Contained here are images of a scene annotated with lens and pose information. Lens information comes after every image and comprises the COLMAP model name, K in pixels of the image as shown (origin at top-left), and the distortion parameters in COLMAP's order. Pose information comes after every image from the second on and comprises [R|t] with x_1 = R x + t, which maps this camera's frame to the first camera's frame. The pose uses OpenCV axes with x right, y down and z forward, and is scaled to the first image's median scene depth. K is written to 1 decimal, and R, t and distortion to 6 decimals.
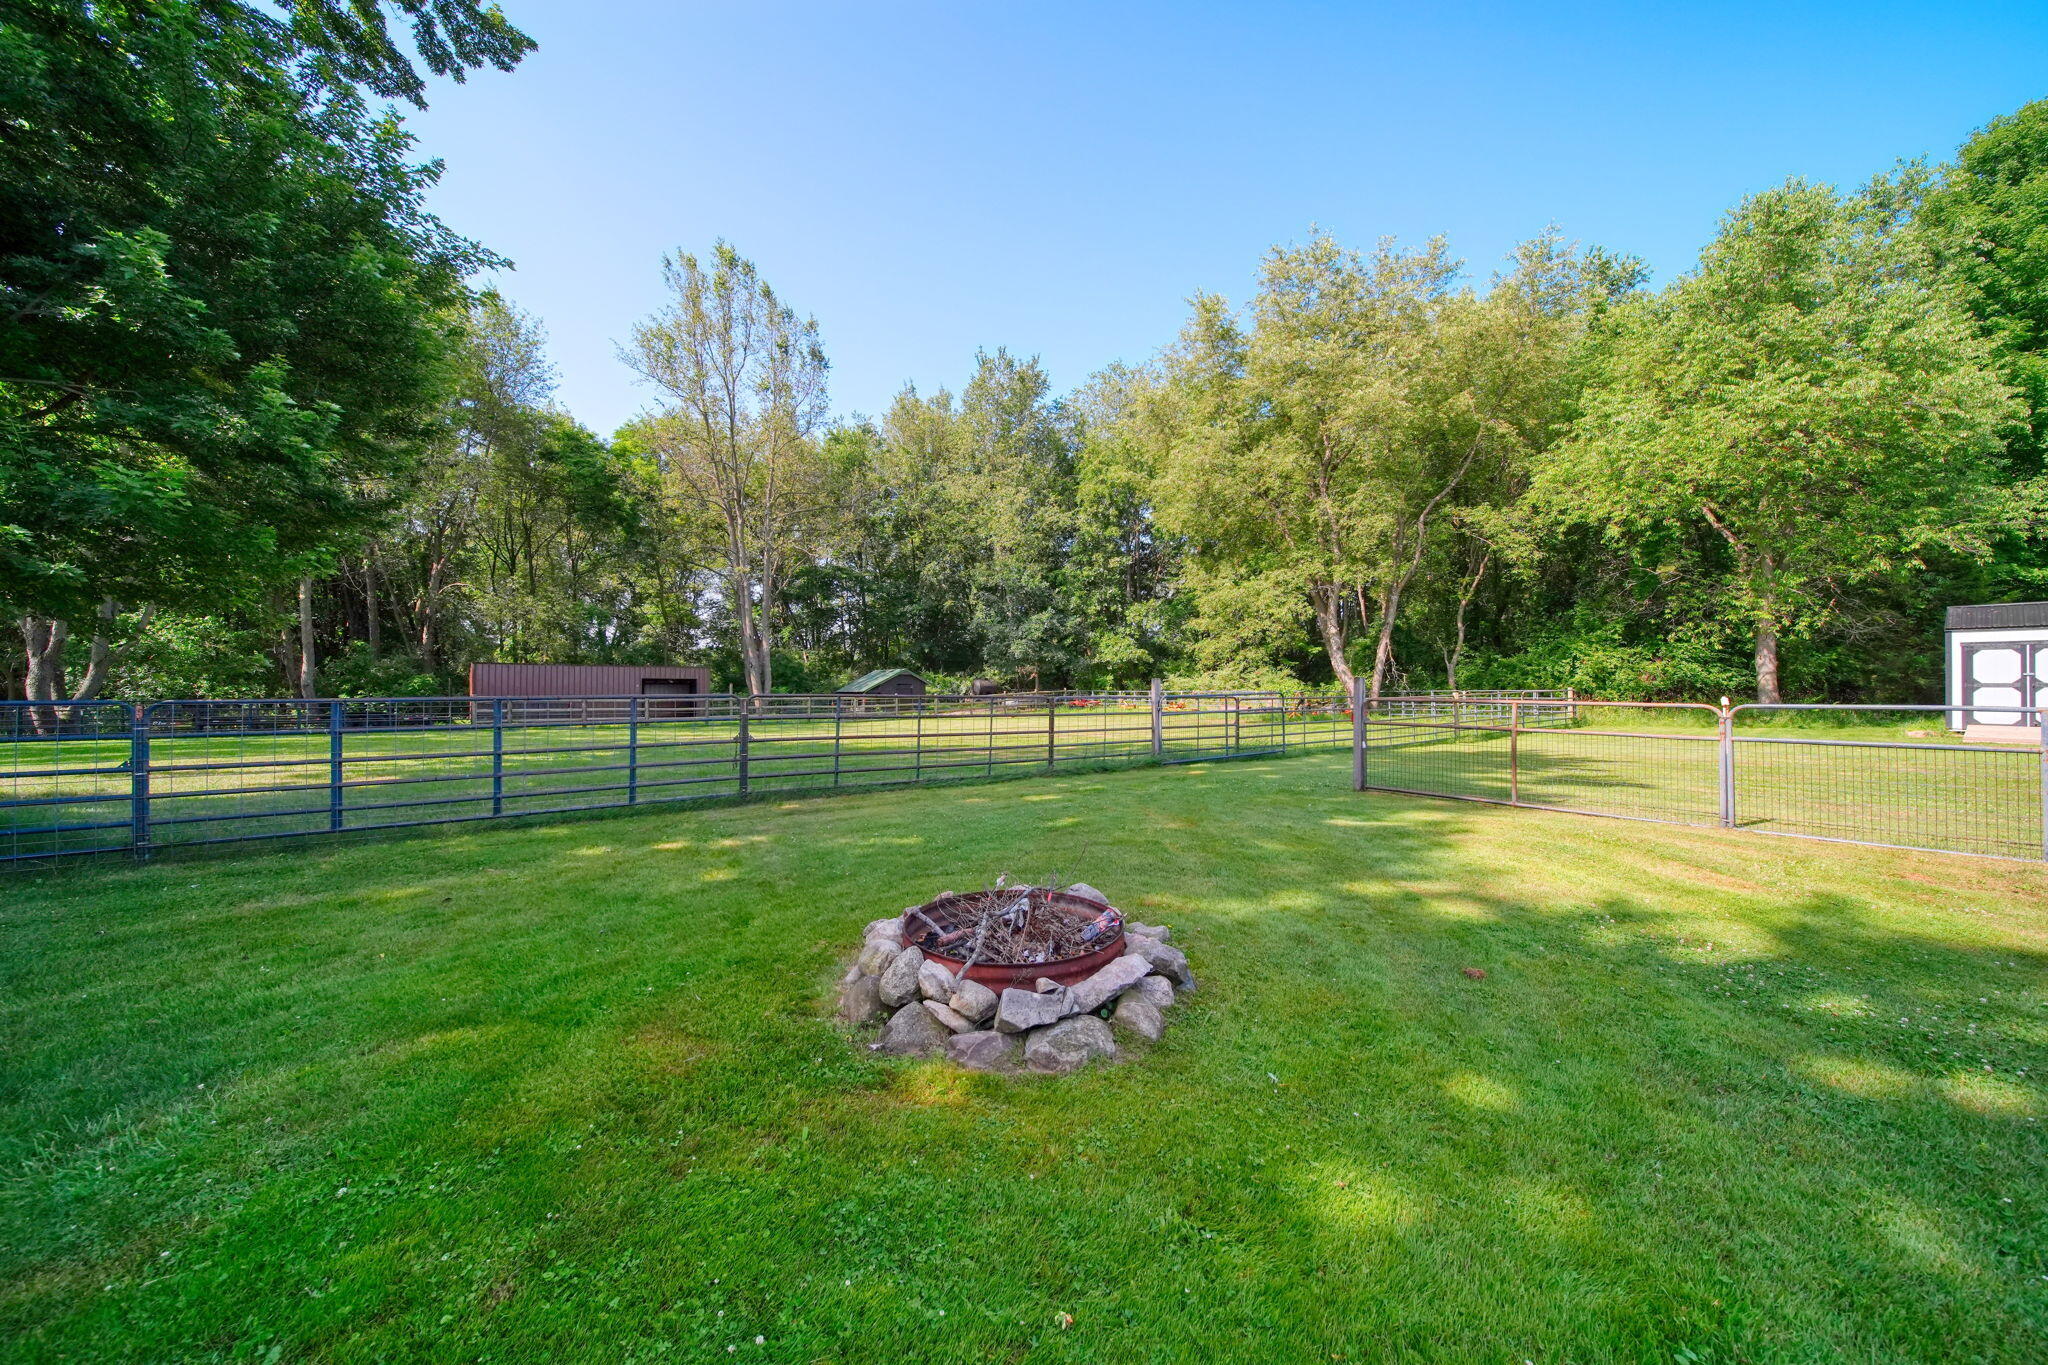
lens RADIAL K [[717.2, 0, 1021.4], [0, 717.2, 679.2], [0, 0, 1]] dist [-0.002310, -0.000072]
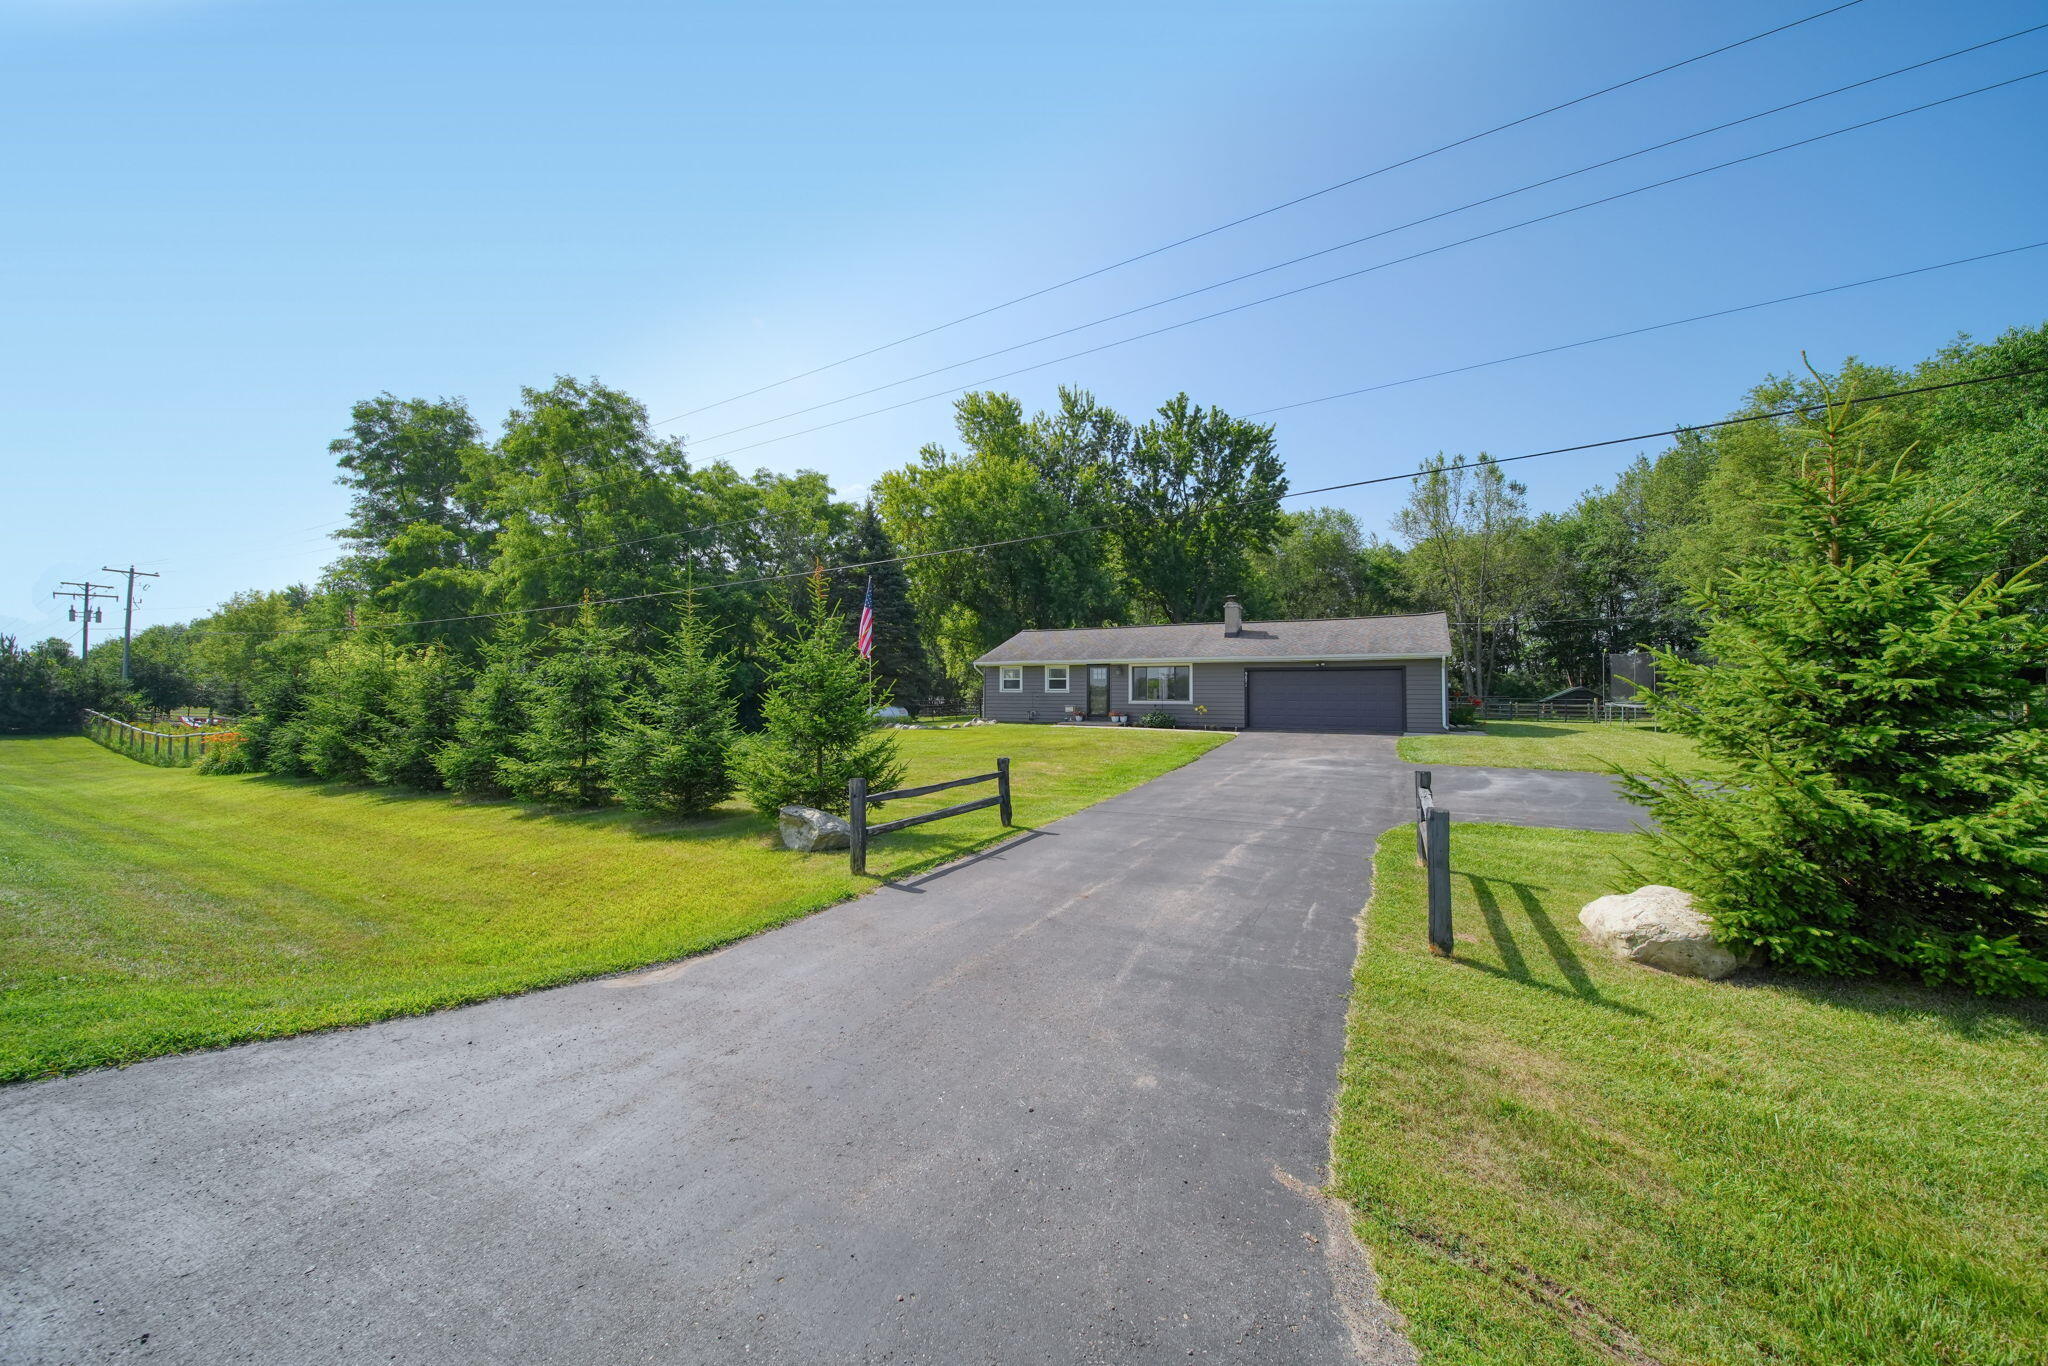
lens RADIAL K [[719.0, 0, 1023.3], [0, 719.0, 678.3], [0, 0, 1]] dist [-0.001648, -0.000347]
pose [[0.382892, -0.011629, -0.923720, 0.954465], [-0.004575, 0.999885, -0.014484, 0.001296], [0.923782, 0.009772, 0.382795, -0.763894]]
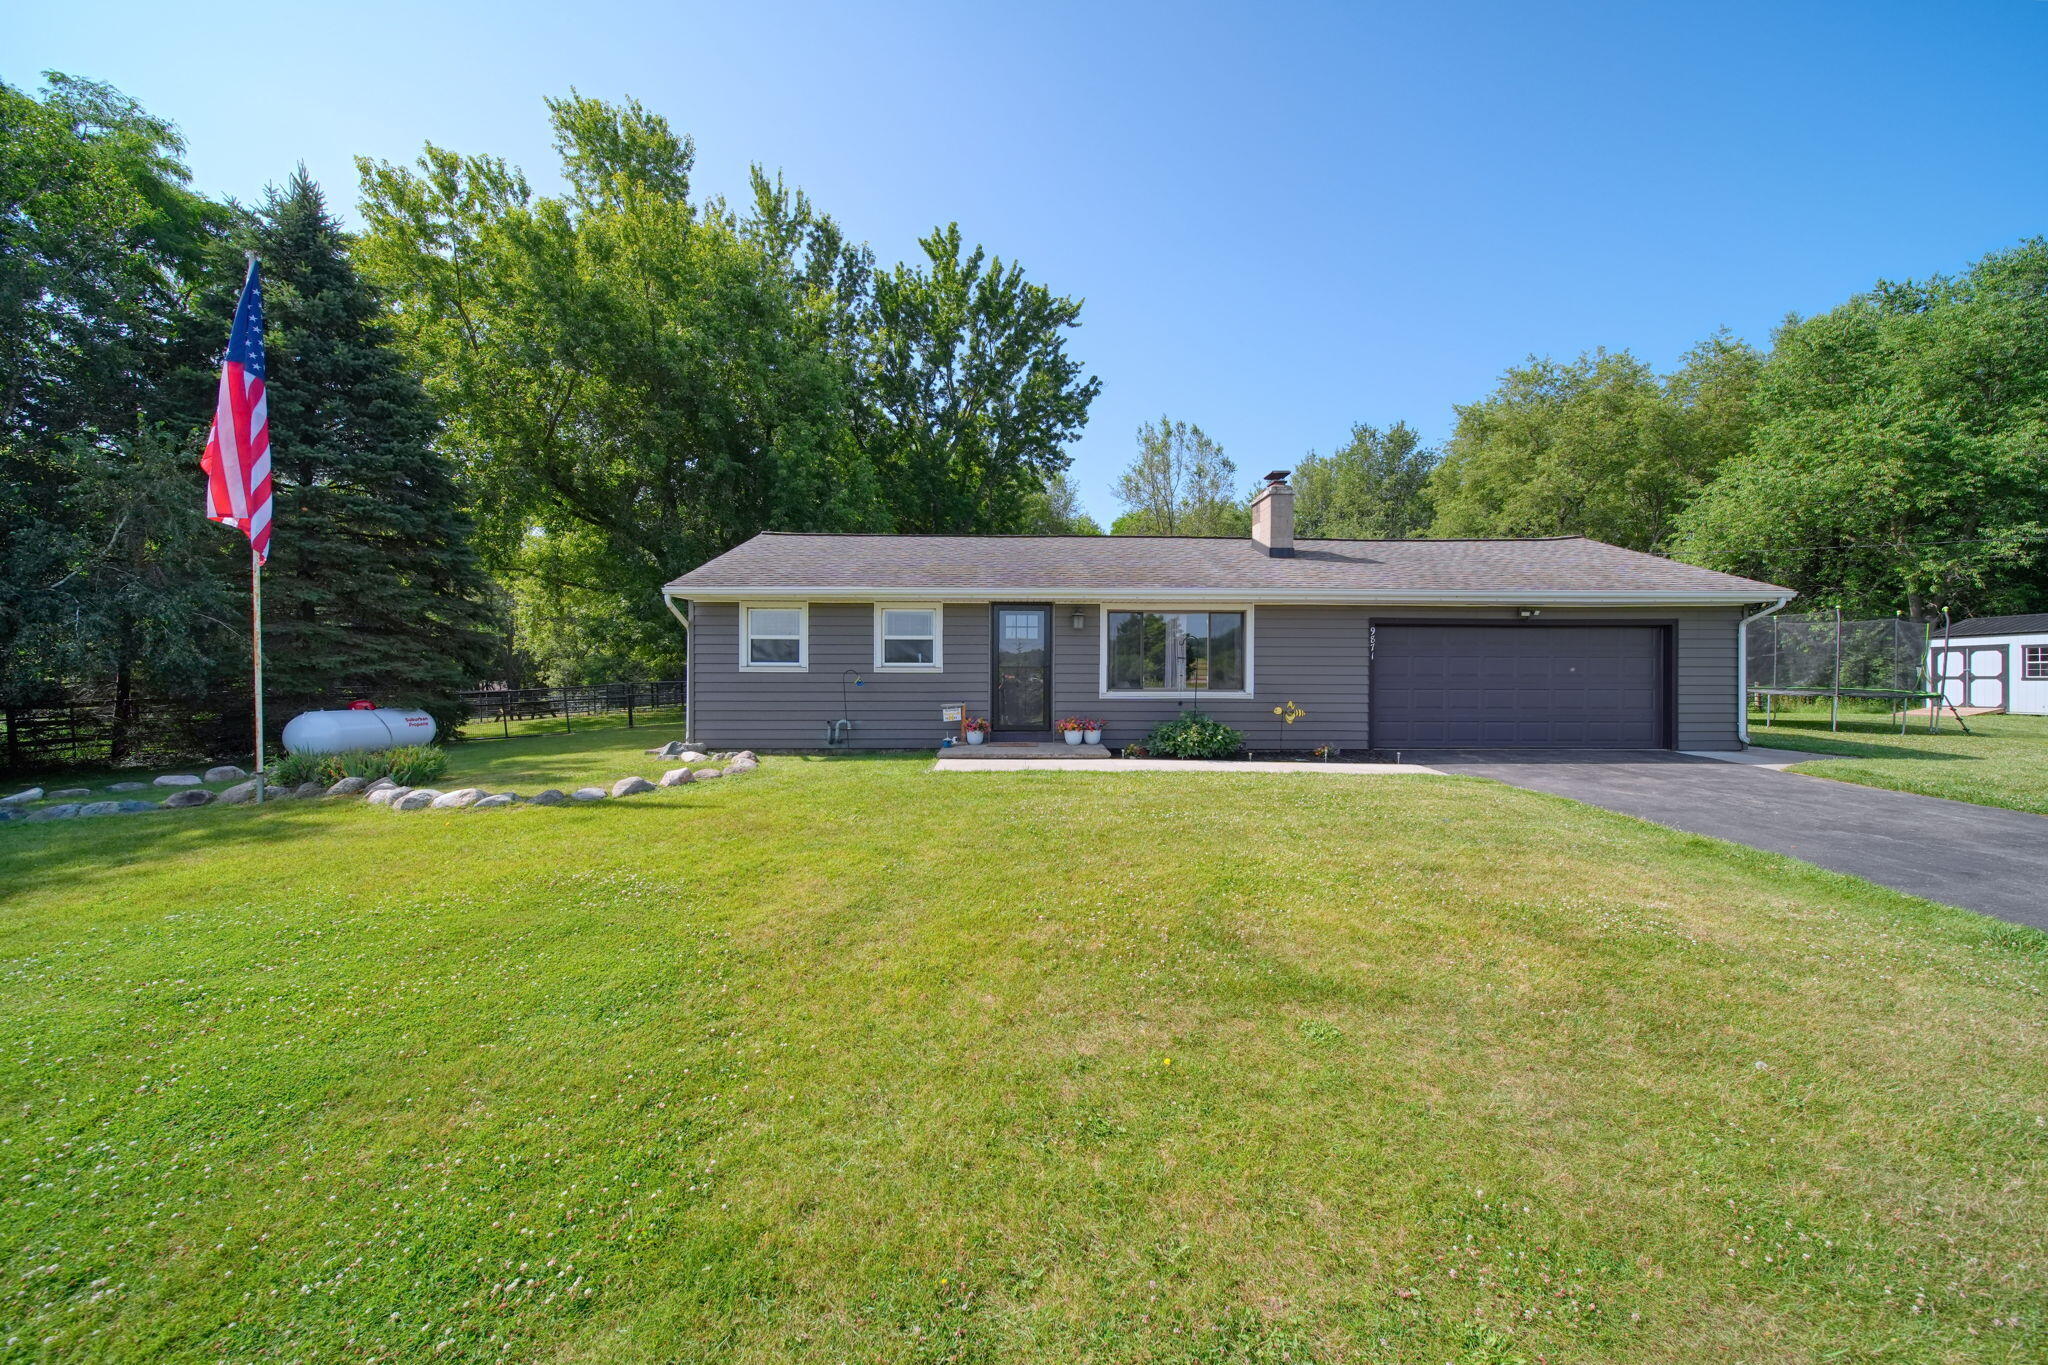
lens RADIAL K [[722.4, 0, 1020.2], [0, 722.4, 678.8], [0, 0, 1]] dist [0.000591, -0.001240]
pose [[0.788858, 0.009133, -0.614507, 0.409423], [-0.006157, 0.999957, 0.006957, 0.006212], [0.614544, -0.001705, 0.788881, -0.629857]]
